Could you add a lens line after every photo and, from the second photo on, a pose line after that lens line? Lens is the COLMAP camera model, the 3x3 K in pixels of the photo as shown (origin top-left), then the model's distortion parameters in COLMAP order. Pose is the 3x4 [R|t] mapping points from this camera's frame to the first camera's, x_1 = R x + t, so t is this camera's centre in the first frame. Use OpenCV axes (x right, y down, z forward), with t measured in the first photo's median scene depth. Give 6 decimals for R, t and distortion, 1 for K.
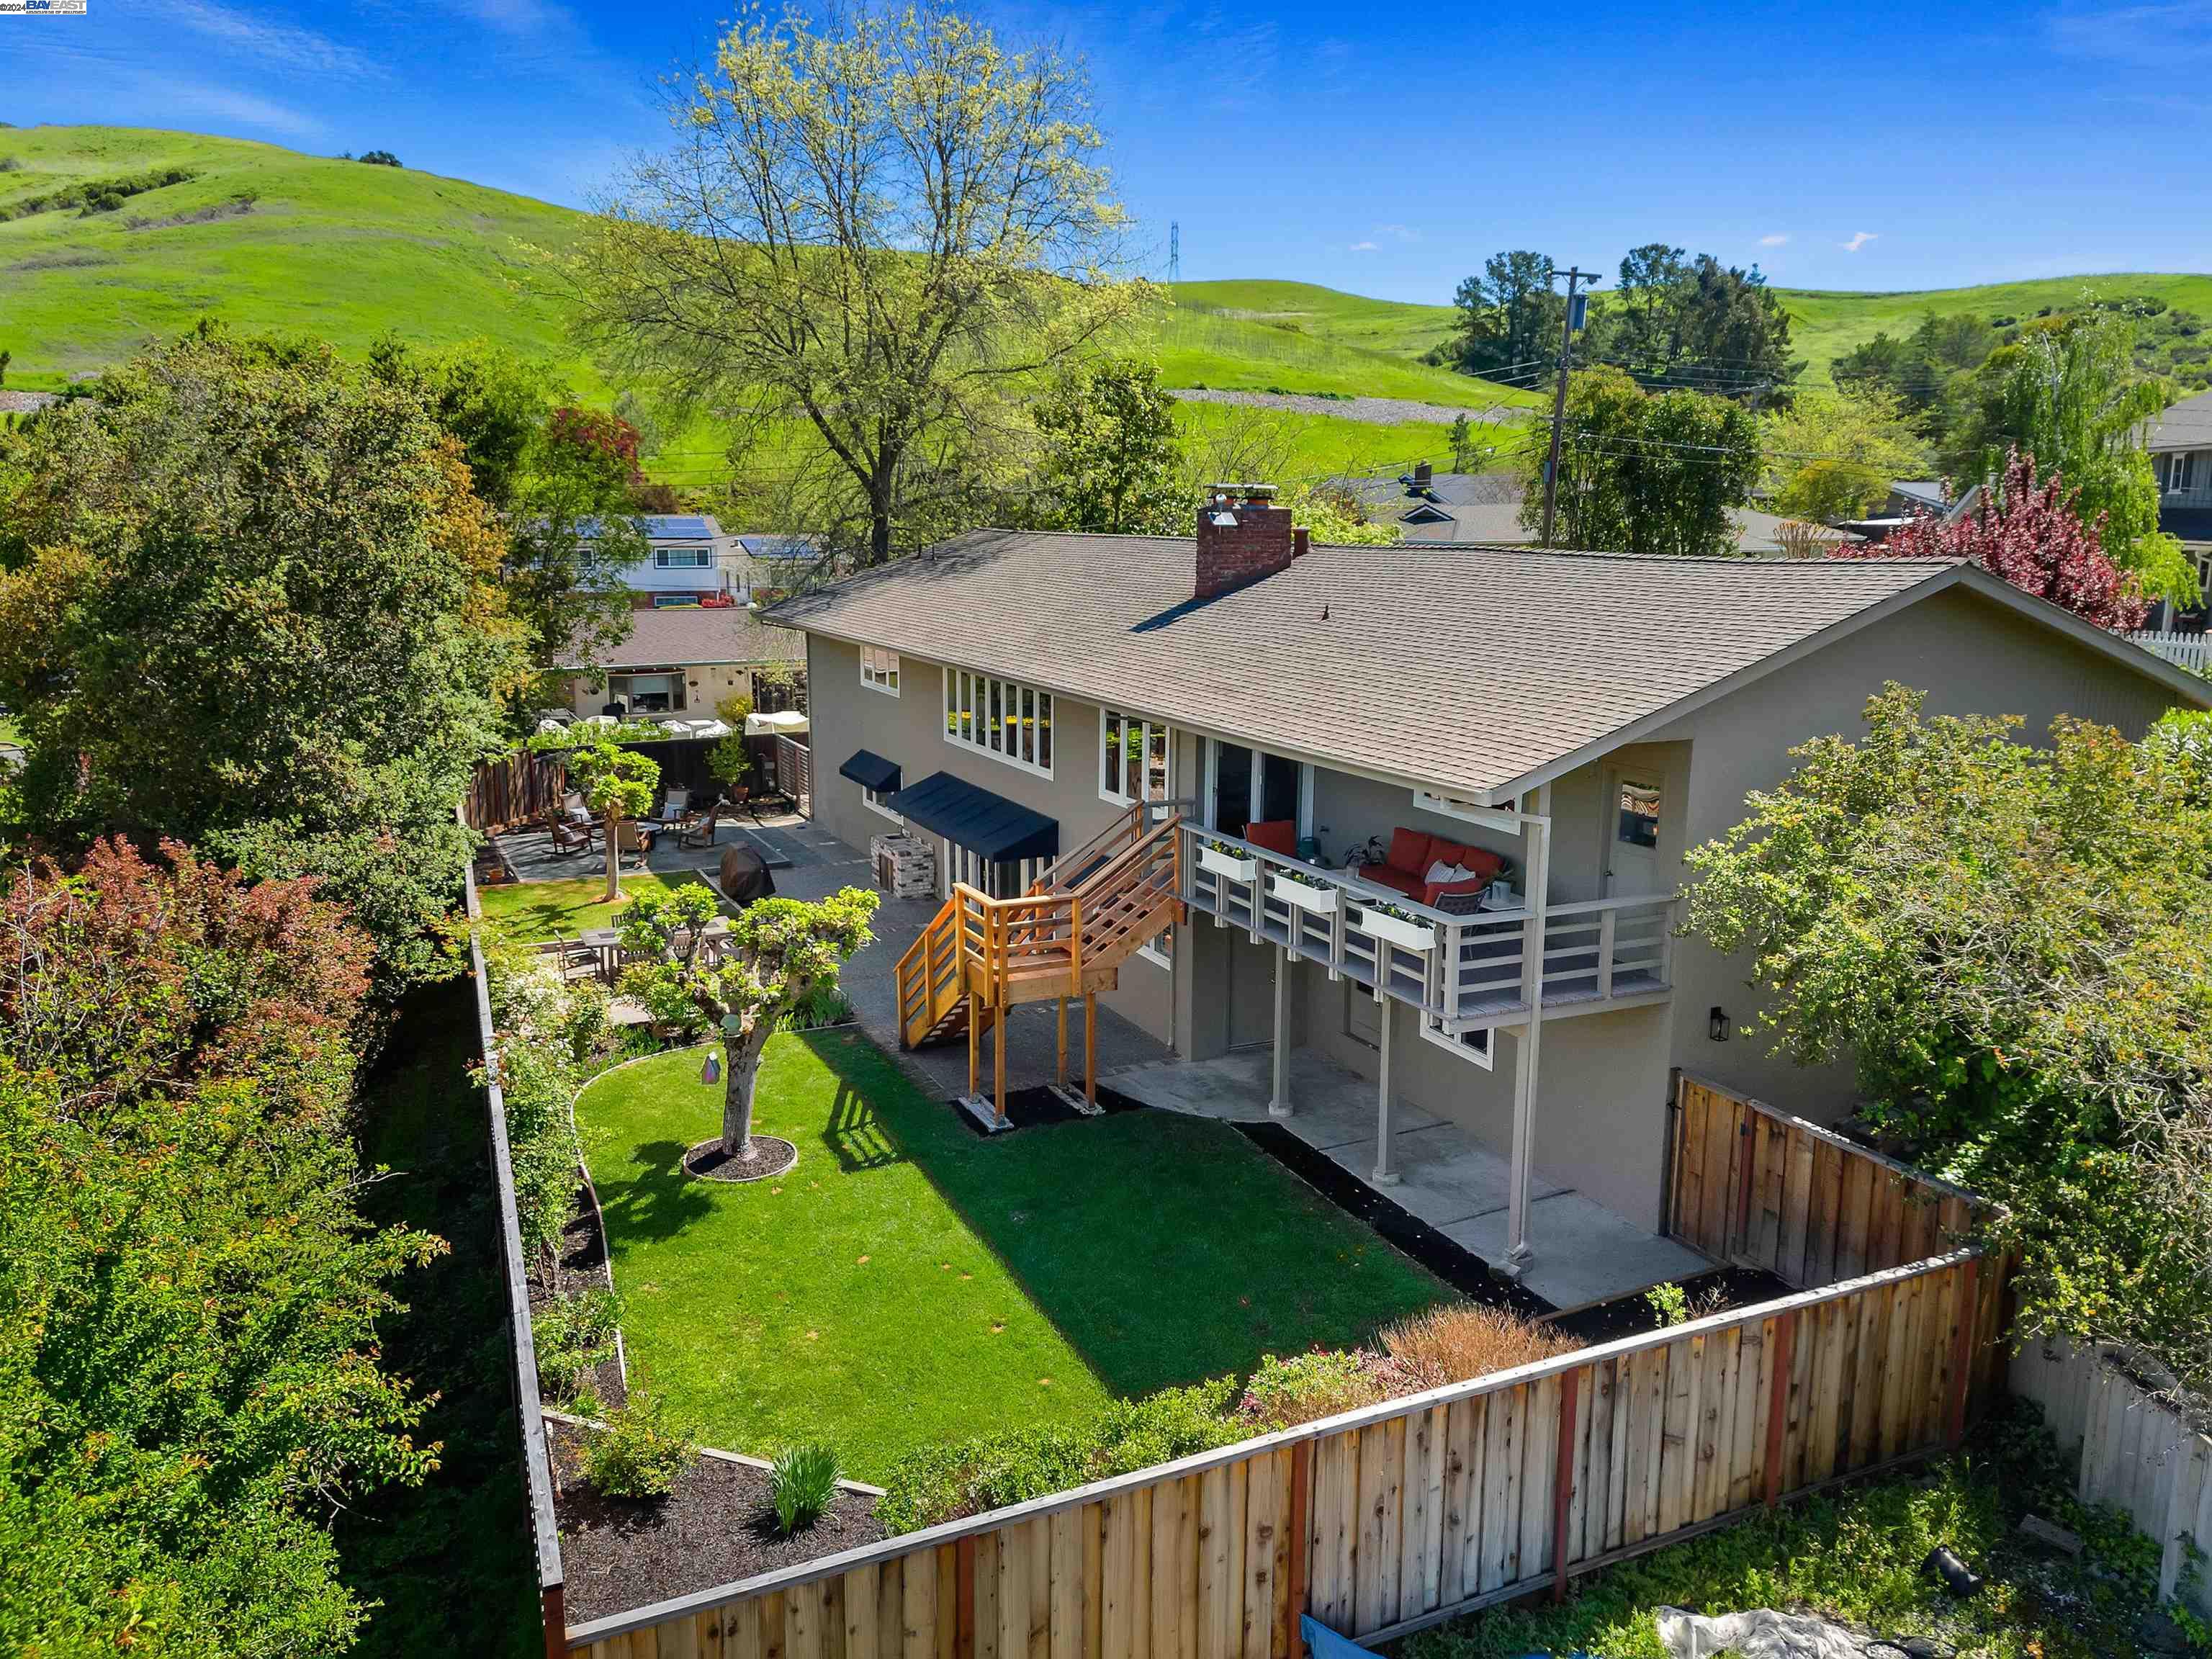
lens RADIAL K [[1628.6, 0, 1106.0], [0, 1628.6, 829.5], [0, 0, 1]] dist [0.112905, -0.140430]
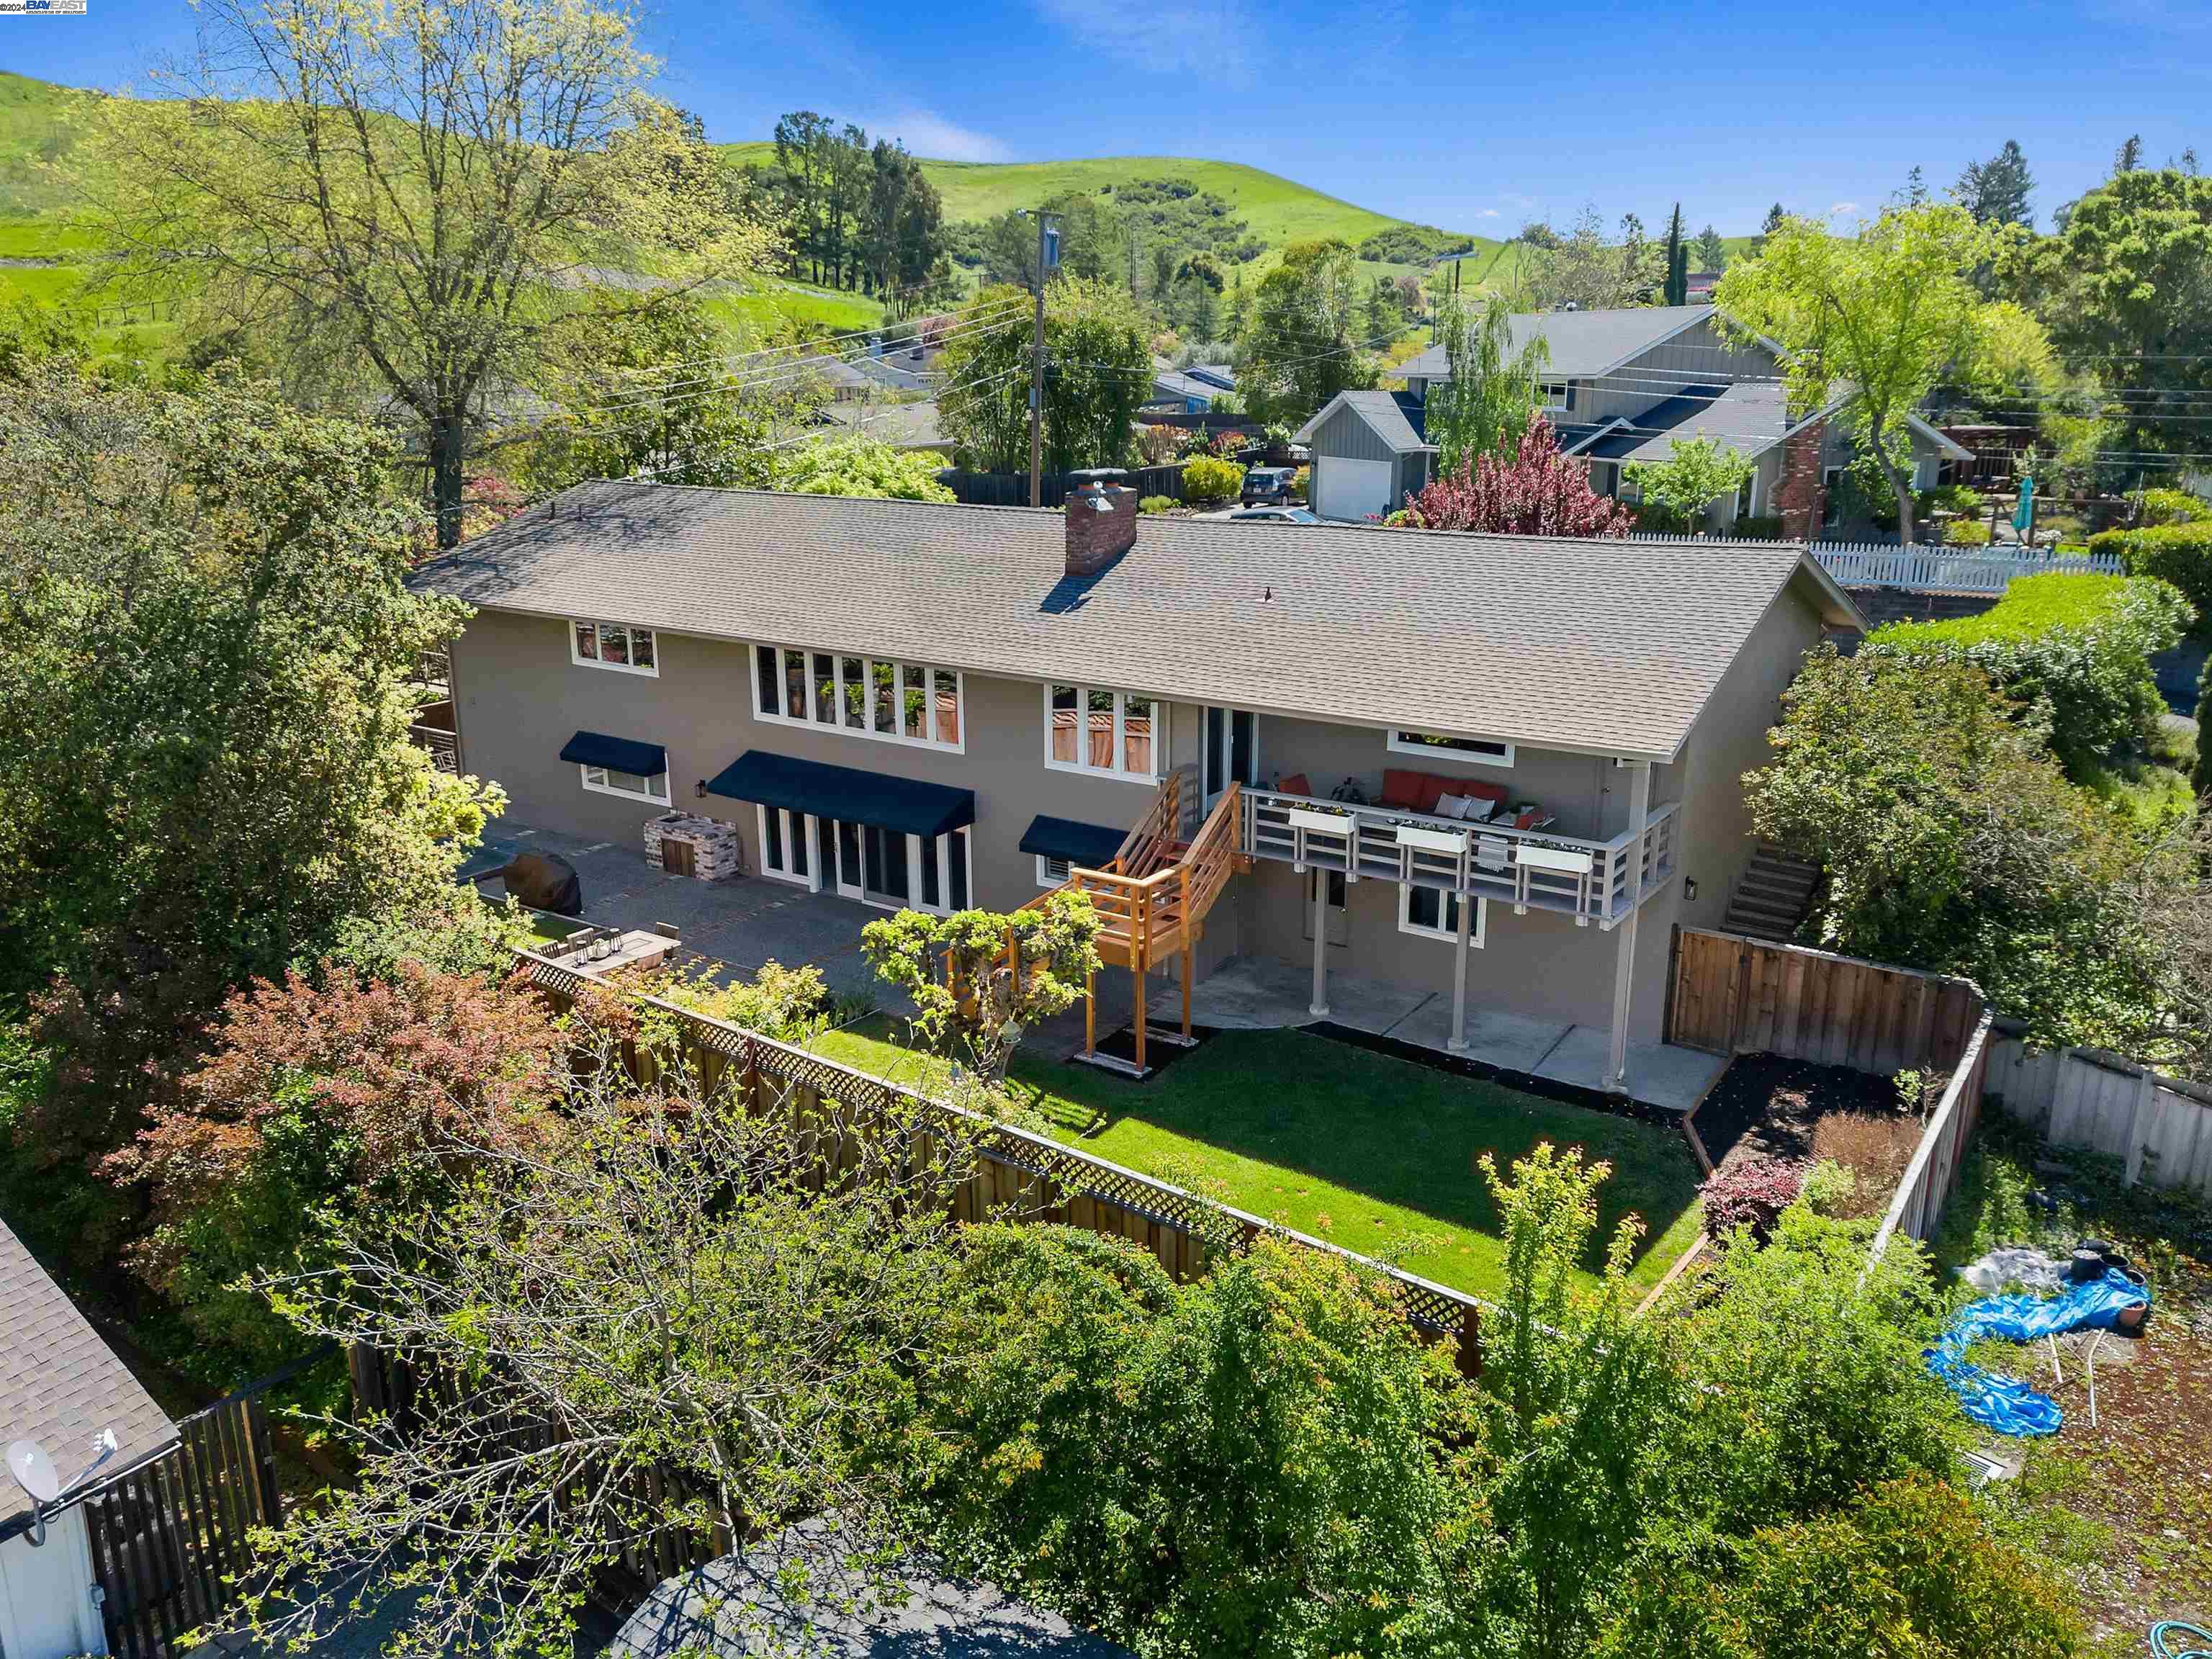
lens RADIAL K [[1628.6, 0, 1106.0], [0, 1628.6, 829.5], [0, 0, 1]] dist [0.112905, -0.140430]
pose [[0.869061, -0.144720, 0.473064, -0.587375], [0.104554, 0.988385, 0.110292, -0.112694], [-0.483530, -0.046390, 0.874098, 0.017199]]
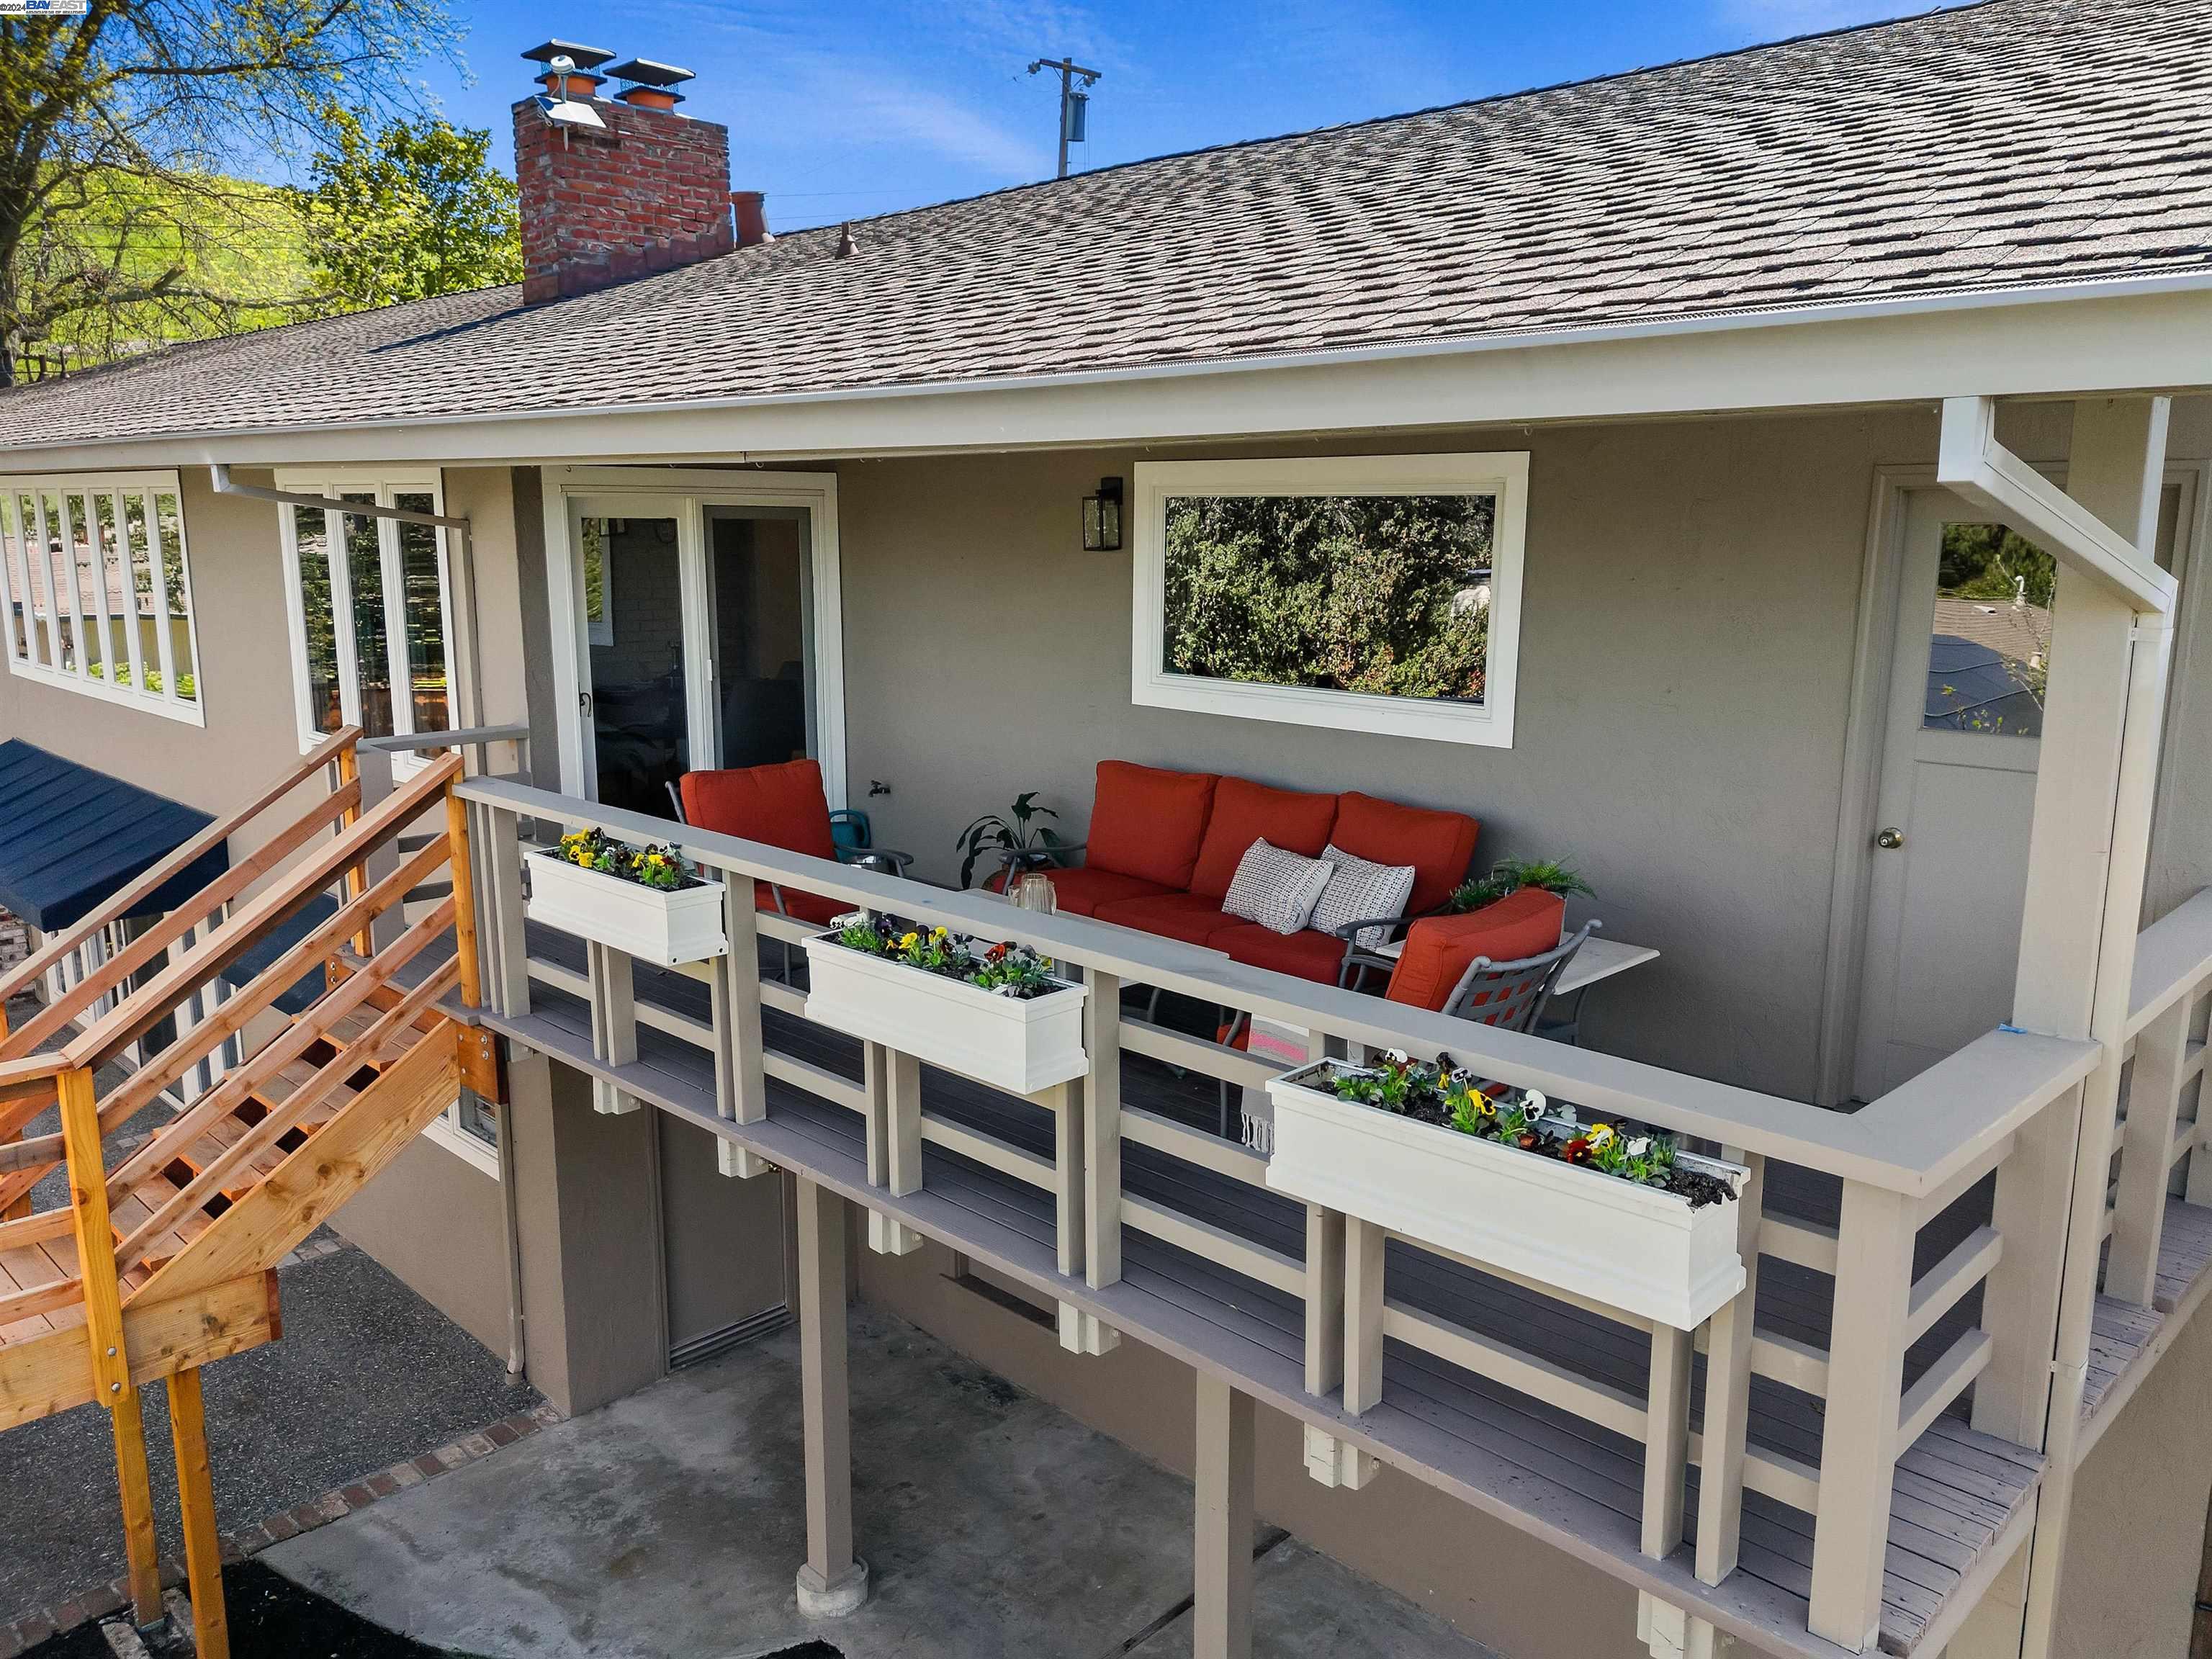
lens RADIAL K [[1628.6, 0, 1106.0], [0, 1628.6, 829.5], [0, 0, 1]] dist [0.112905, -0.140430]
pose [[0.941114, -0.068654, 0.331046, 0.055297], [0.068248, 0.997585, 0.012867, 0.009252], [-0.331130, 0.010484, 0.943527, 0.642776]]
